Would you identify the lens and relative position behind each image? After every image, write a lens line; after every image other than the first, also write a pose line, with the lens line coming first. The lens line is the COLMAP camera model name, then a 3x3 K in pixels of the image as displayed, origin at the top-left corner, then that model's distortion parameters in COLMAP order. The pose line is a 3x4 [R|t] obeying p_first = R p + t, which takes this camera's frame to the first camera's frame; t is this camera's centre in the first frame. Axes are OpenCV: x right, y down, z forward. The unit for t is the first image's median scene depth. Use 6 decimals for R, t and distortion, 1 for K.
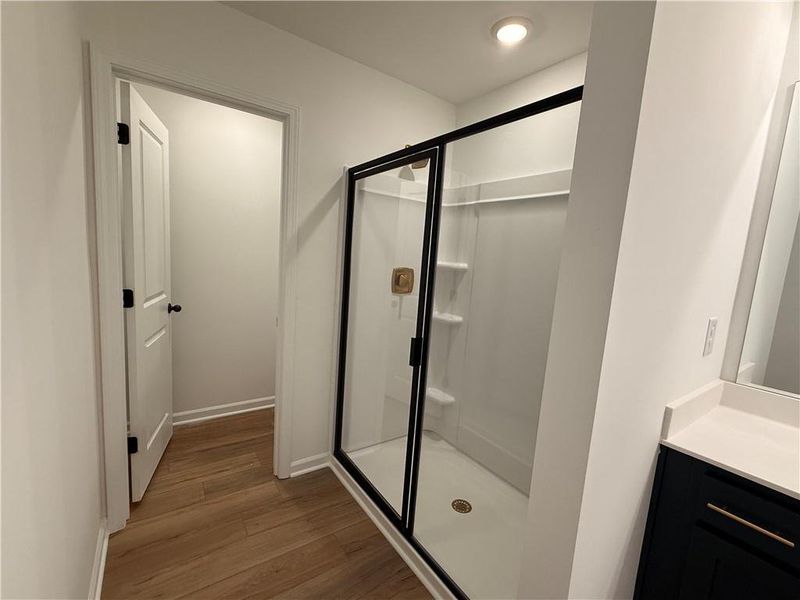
lens RADIAL K [[347.7, 0, 400.0], [0, 347.7, 300.0], [0, 0, 1]] dist [0.000042, 0.000499]
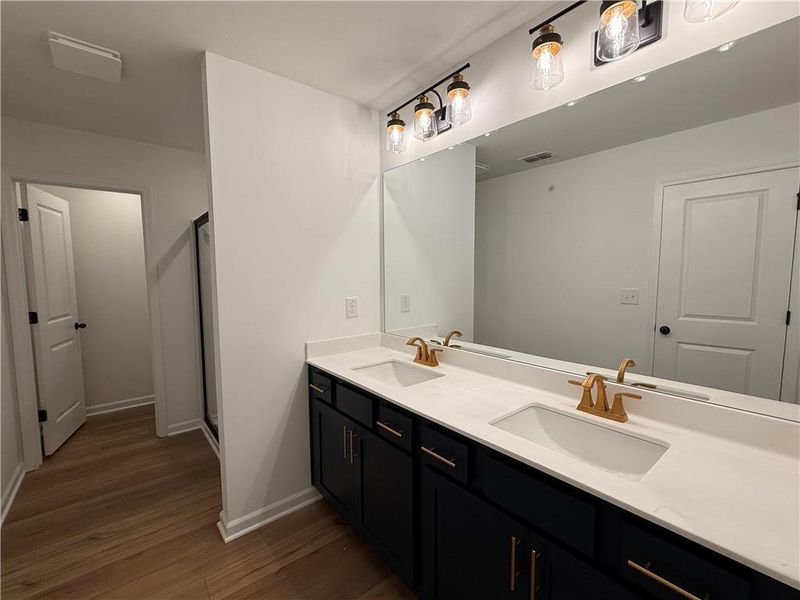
lens RADIAL K [[347.7, 0, 400.0], [0, 347.7, 300.0], [0, 0, 1]] dist [0.000042, 0.000499]
pose [[0.993925, -0.077354, 0.078297, 0.608392], [0.080081, 0.996265, -0.032308, 0.081994], [-0.075506, 0.038382, 0.996406, -0.560002]]
